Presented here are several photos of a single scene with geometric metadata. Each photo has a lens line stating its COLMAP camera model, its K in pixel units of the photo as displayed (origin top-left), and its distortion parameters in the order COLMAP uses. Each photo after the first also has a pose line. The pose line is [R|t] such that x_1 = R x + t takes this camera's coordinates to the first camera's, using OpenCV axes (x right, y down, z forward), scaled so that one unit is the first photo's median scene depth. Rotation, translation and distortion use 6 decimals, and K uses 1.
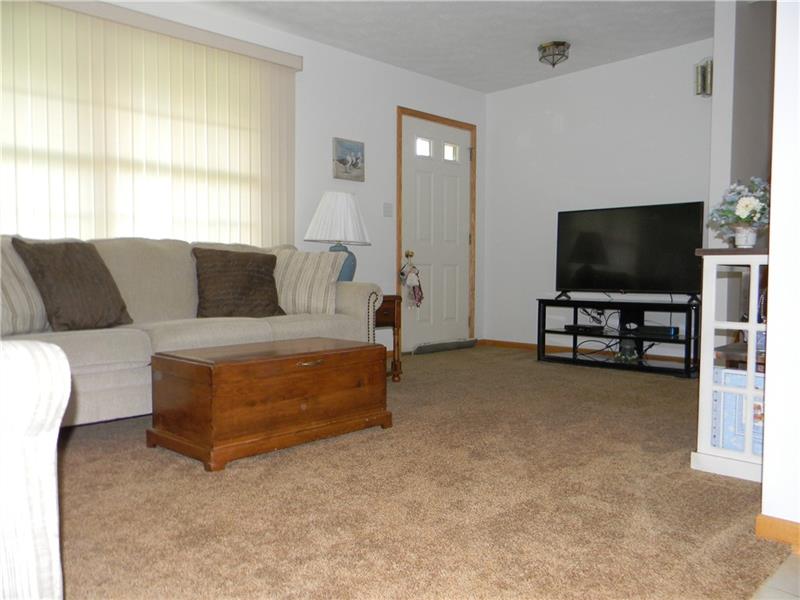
lens RADIAL K [[646.5, 0, 391.9], [0, 646.5, 301.1], [0, 0, 1]] dist [0.007589, -0.014490]
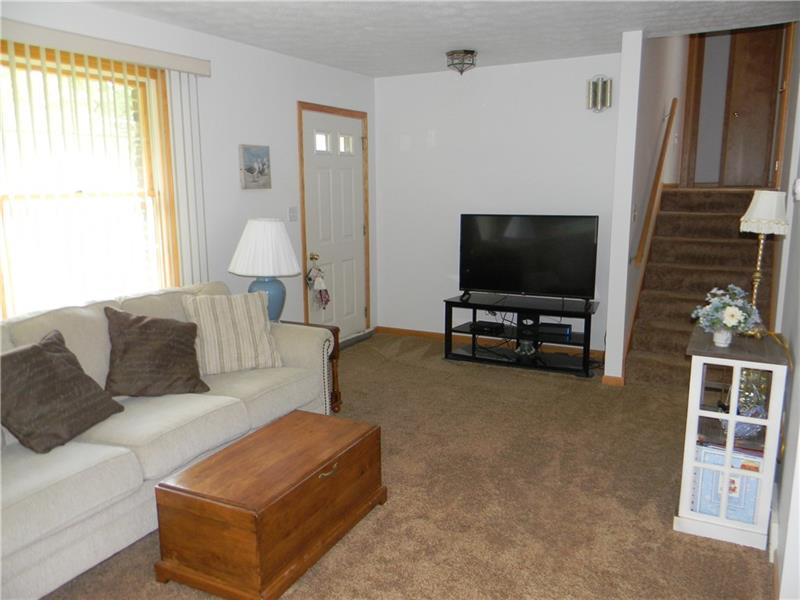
lens RADIAL K [[646.5, 0, 398.0], [0, 646.5, 298.5], [0, 0, 1]] dist [0.007589, -0.014490]
pose [[0.954854, -0.059829, 0.290988, -0.150813], [0.022217, 0.991149, 0.130883, -0.146600], [-0.296244, -0.118509, 0.947732, 0.039189]]
